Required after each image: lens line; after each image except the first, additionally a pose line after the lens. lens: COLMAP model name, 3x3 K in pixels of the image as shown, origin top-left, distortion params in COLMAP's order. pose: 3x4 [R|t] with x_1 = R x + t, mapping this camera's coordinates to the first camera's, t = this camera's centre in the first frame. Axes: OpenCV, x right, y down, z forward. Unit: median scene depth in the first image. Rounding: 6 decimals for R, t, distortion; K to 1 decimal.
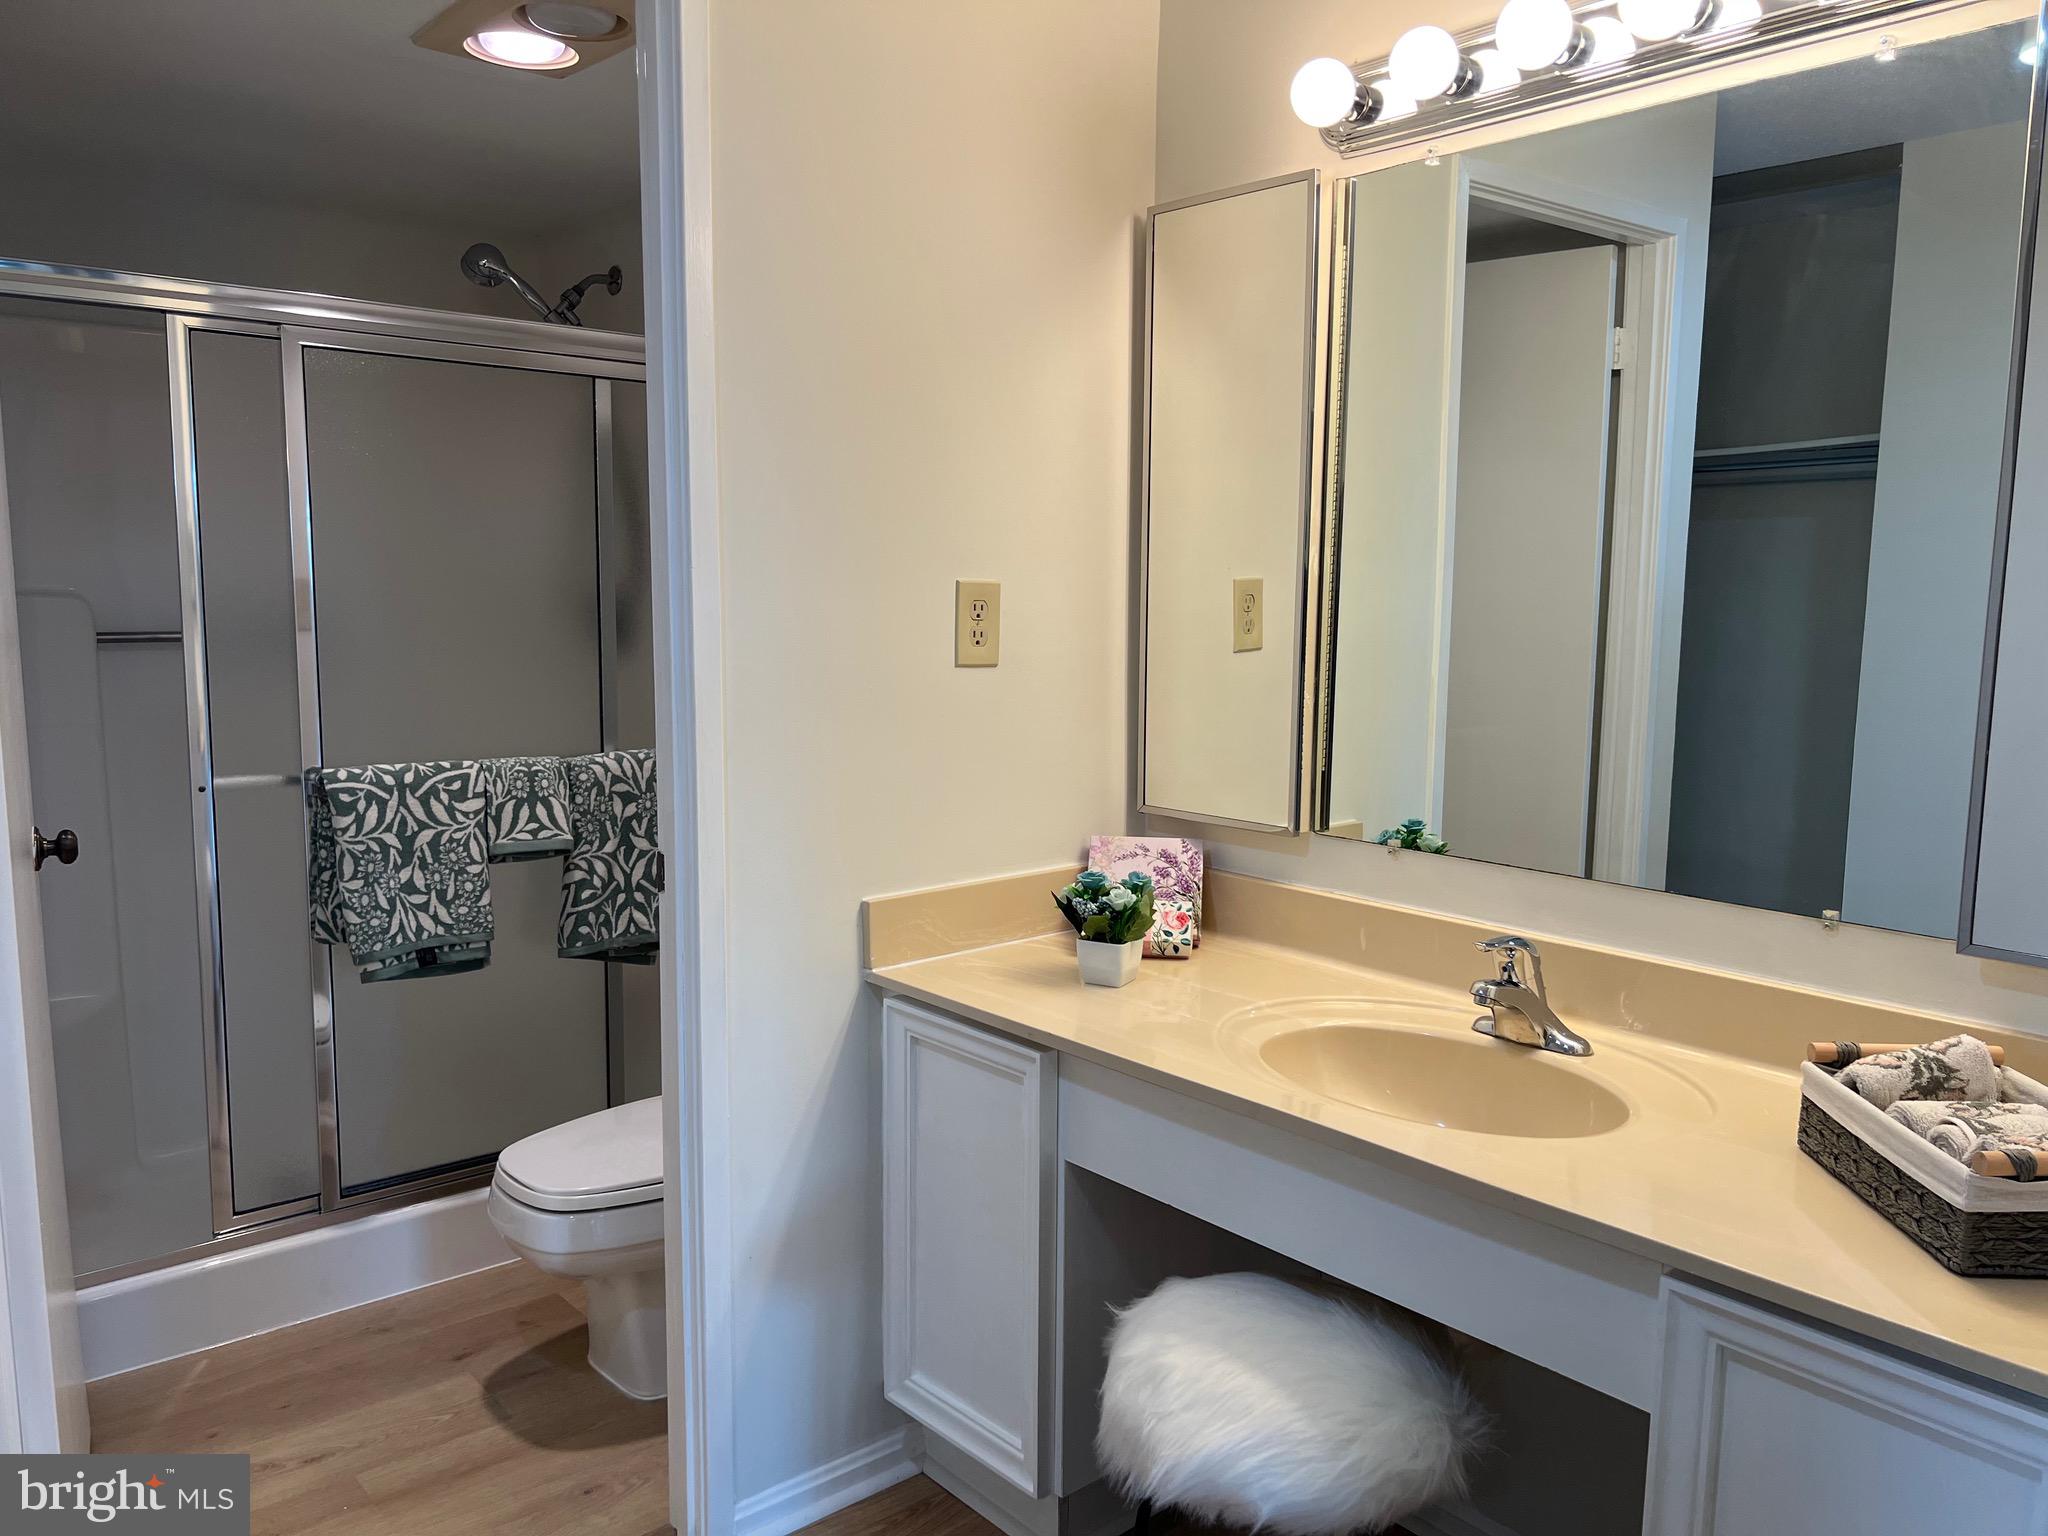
lens RADIAL K [[1560.1, 0, 1025.1], [0, 1560.1, 769.8], [0, 0, 1]] dist [0.047949, -0.084282]
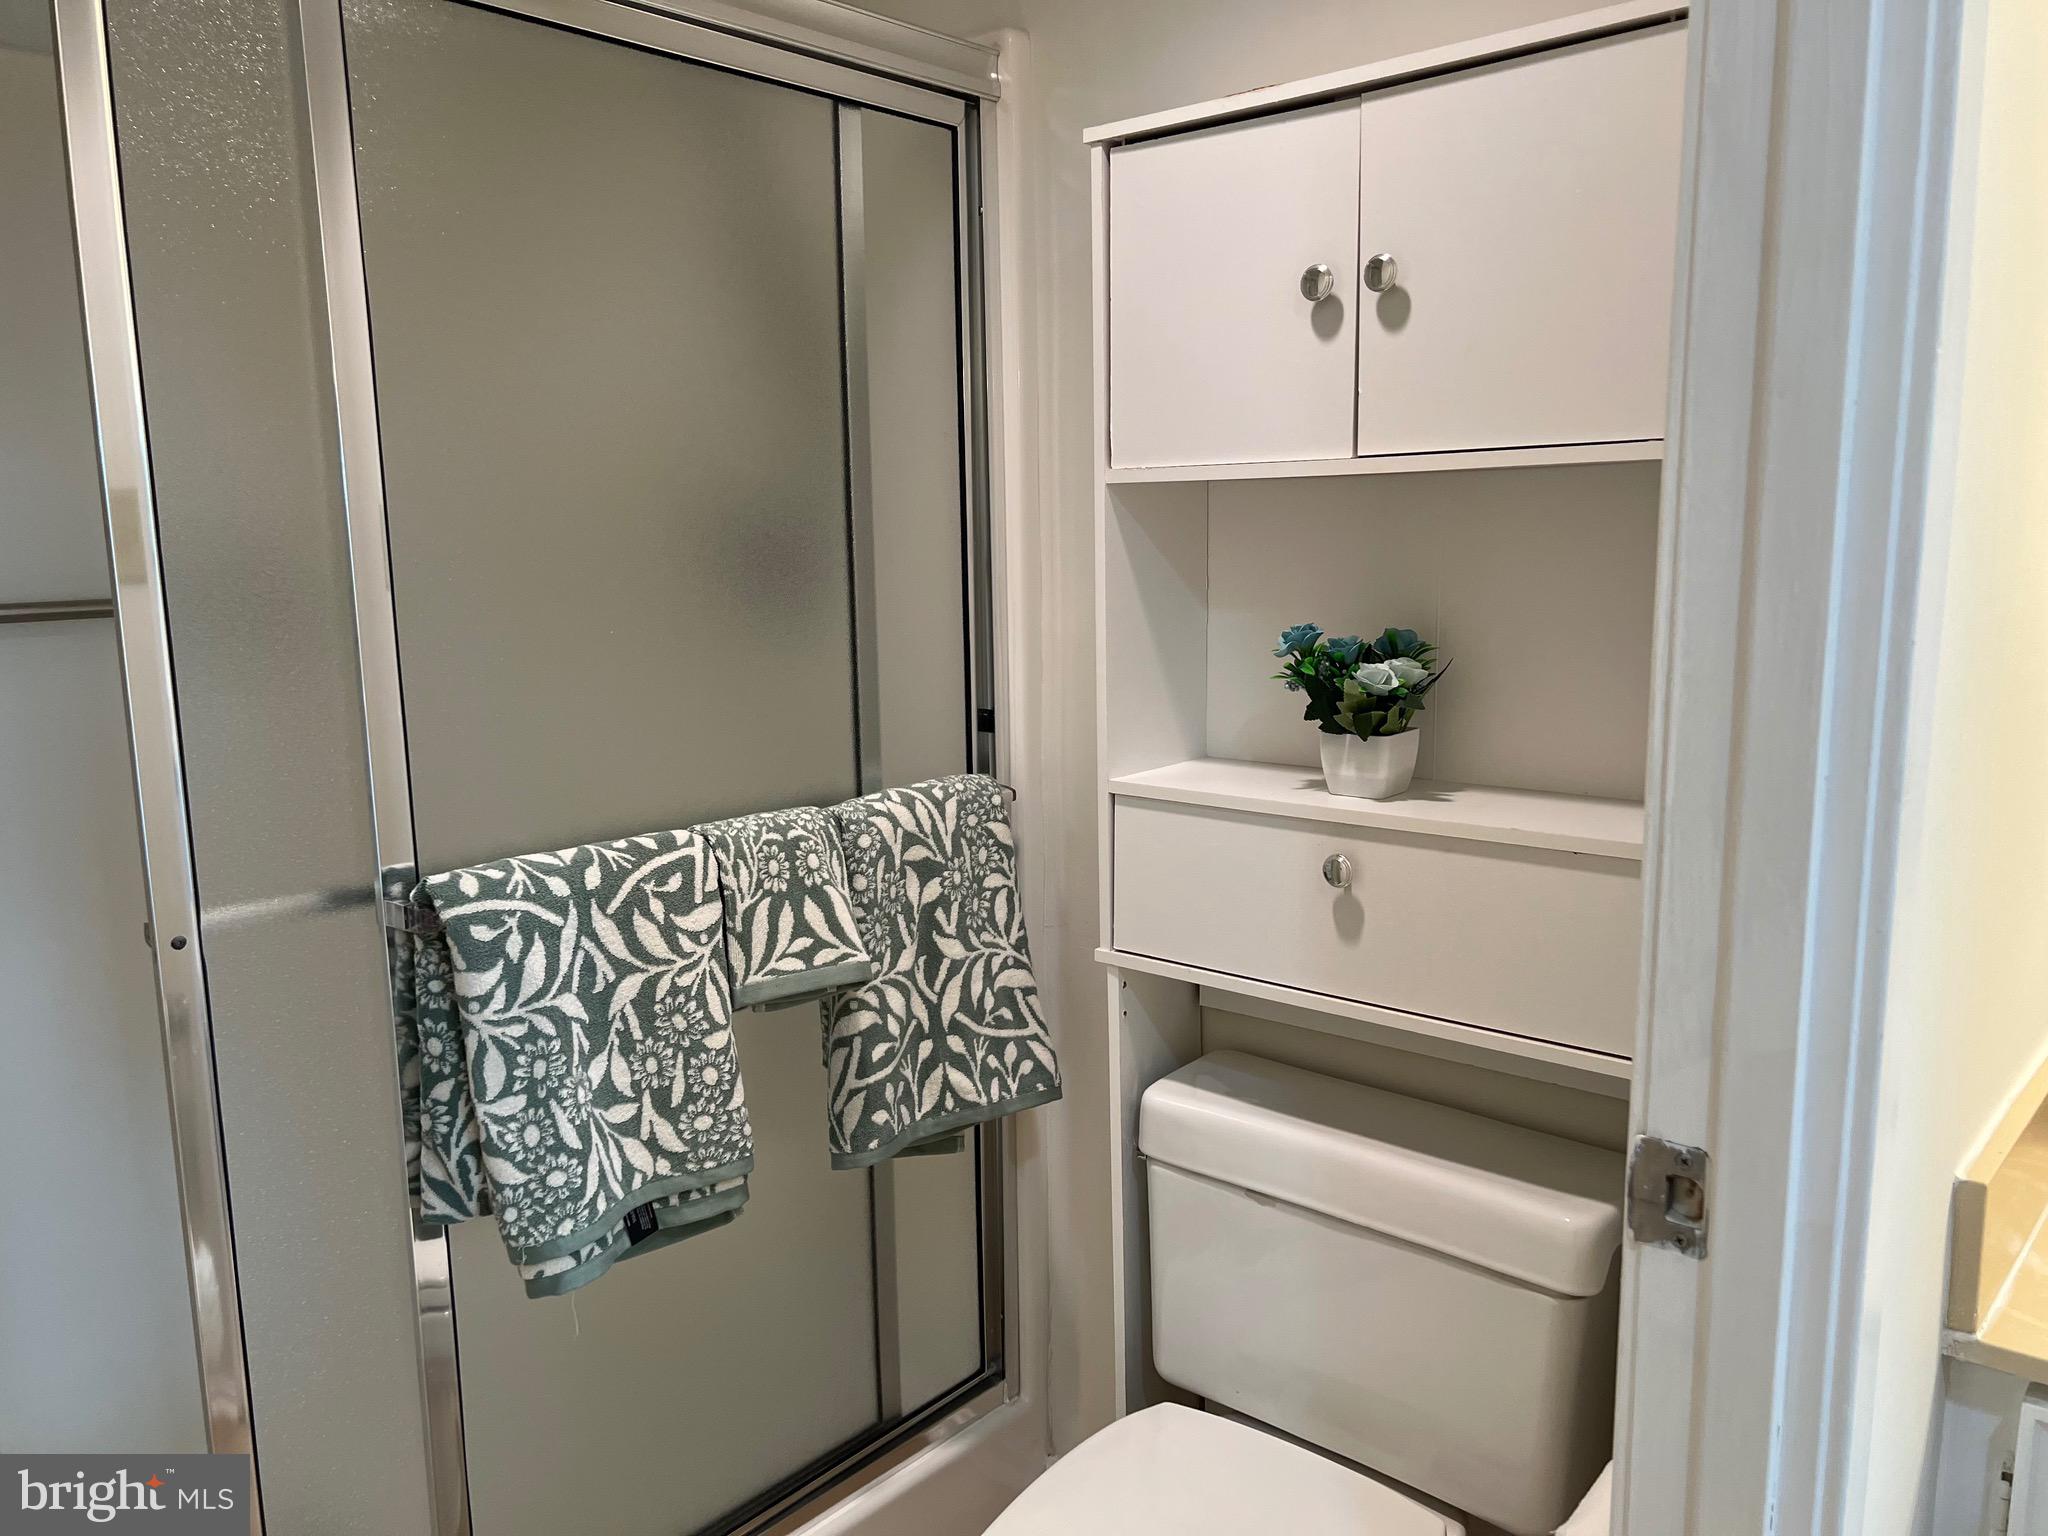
lens RADIAL K [[1560.1, 0, 1034.5], [0, 1560.1, 773.8], [0, 0, 1]] dist [0.047949, -0.084282]
pose [[0.990444, -0.050234, 0.128445, -0.311323], [0.044722, 0.997965, 0.045448, -0.043861], [-0.130466, -0.039269, 0.990675, 0.480241]]
